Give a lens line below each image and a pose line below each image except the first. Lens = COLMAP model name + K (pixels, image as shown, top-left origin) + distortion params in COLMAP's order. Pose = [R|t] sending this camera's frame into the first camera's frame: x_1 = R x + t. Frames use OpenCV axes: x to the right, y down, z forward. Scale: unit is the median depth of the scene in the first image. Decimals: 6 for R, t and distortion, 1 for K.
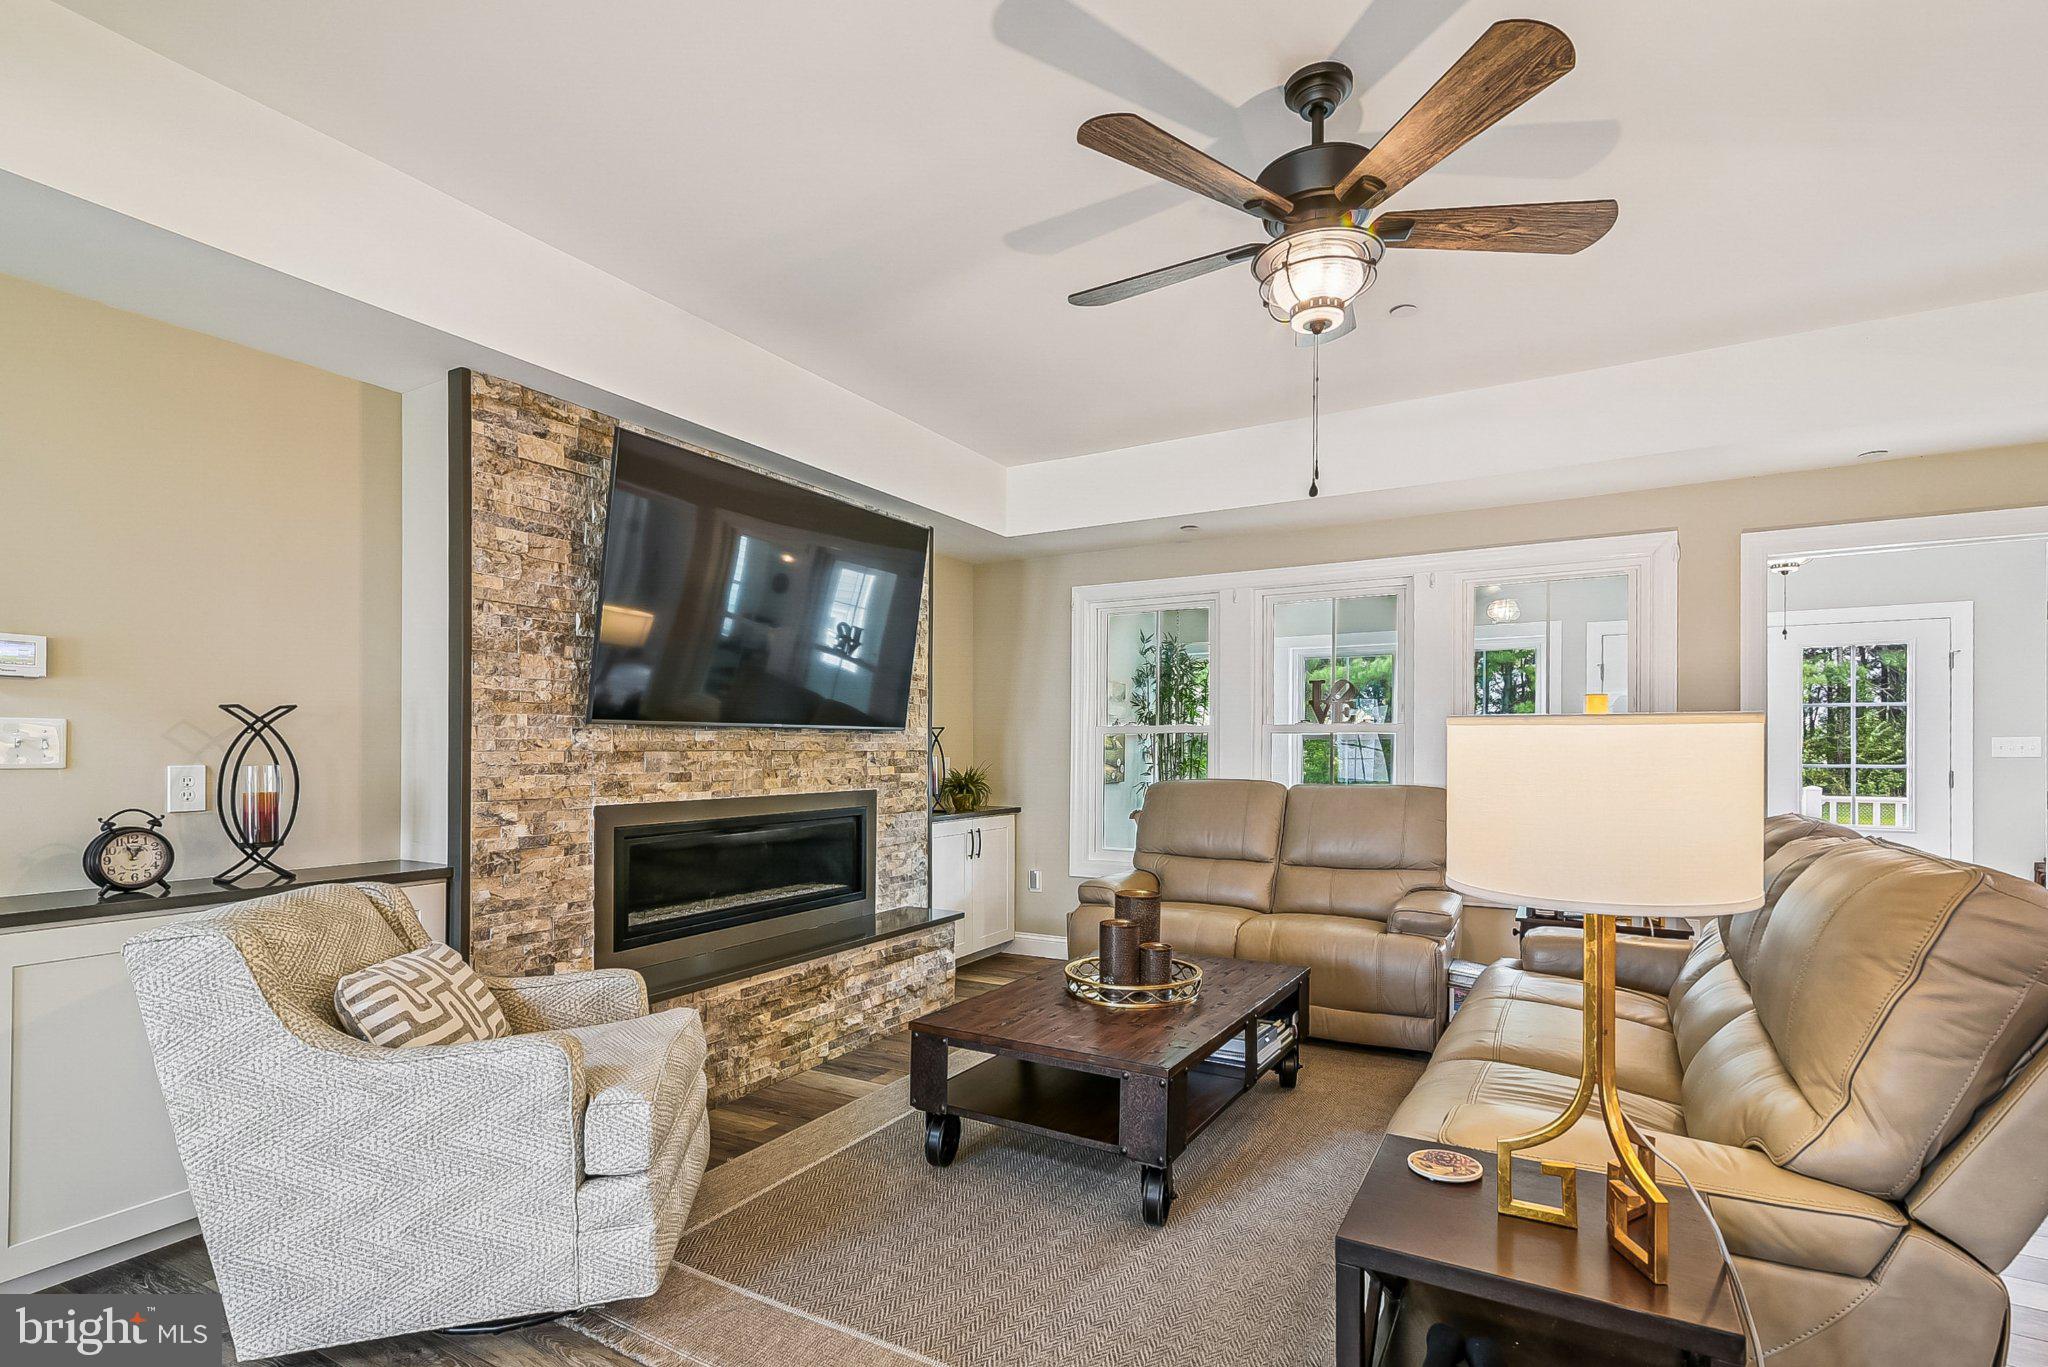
lens RADIAL K [[959.2, 0, 1037.2], [0, 959.2, 746.7], [0, 0, 1]] dist [0.014431, -0.004388]
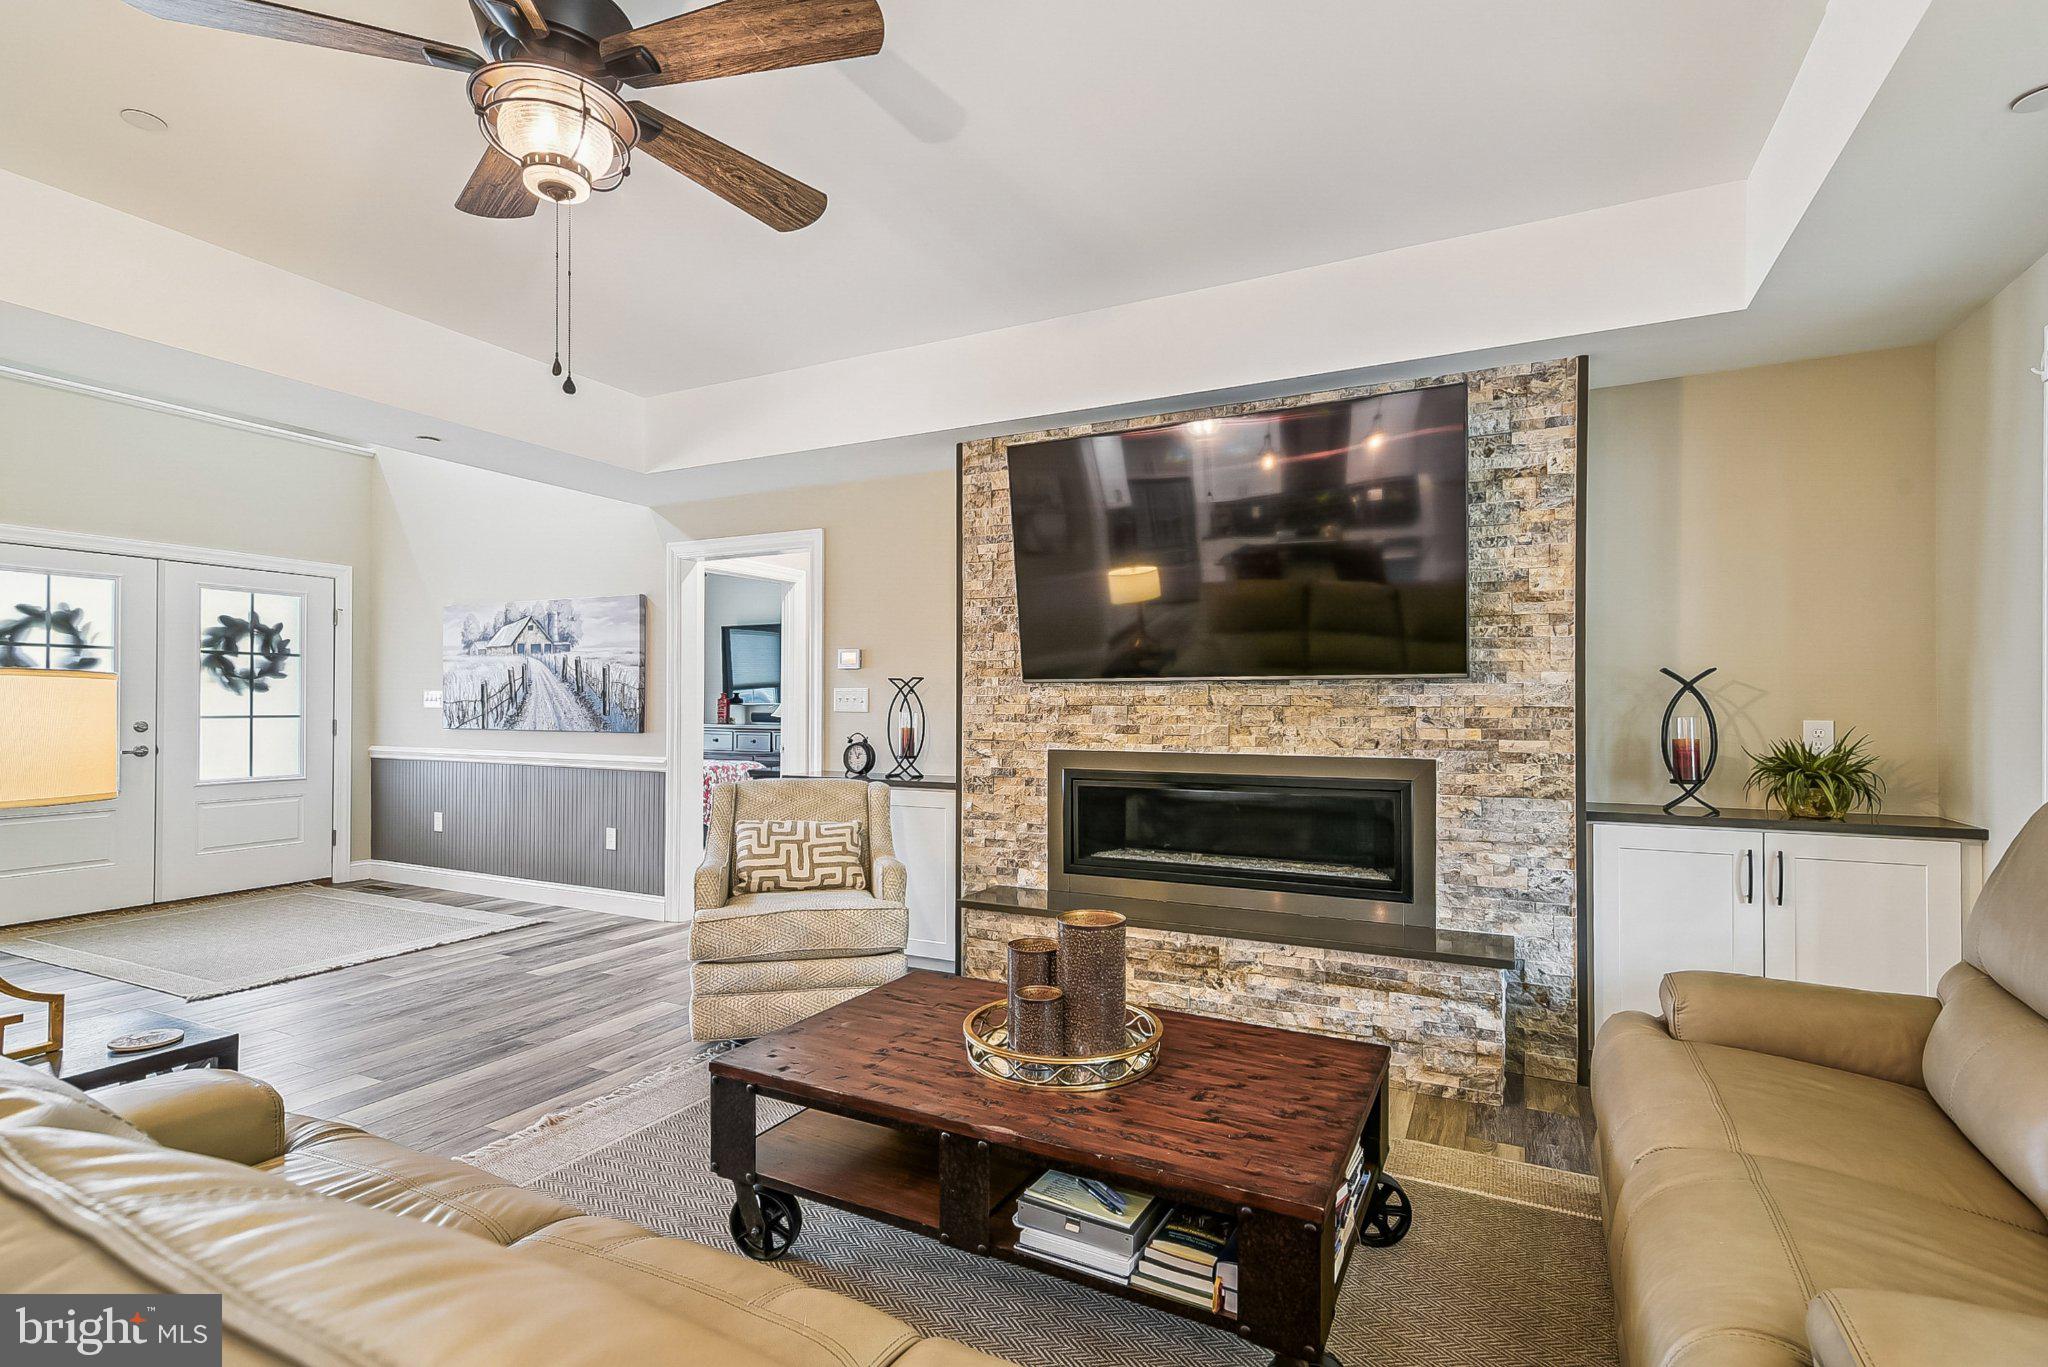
lens RADIAL K [[959.2, 0, 1028.1], [0, 959.2, 694.1], [0, 0, 1]] dist [0.014431, -0.004388]
pose [[0.056765, -0.012410, -0.998310, 0.668825], [-0.002126, 0.999919, -0.012550, 0.005577], [0.998385, 0.002834, 0.056734, 0.789902]]
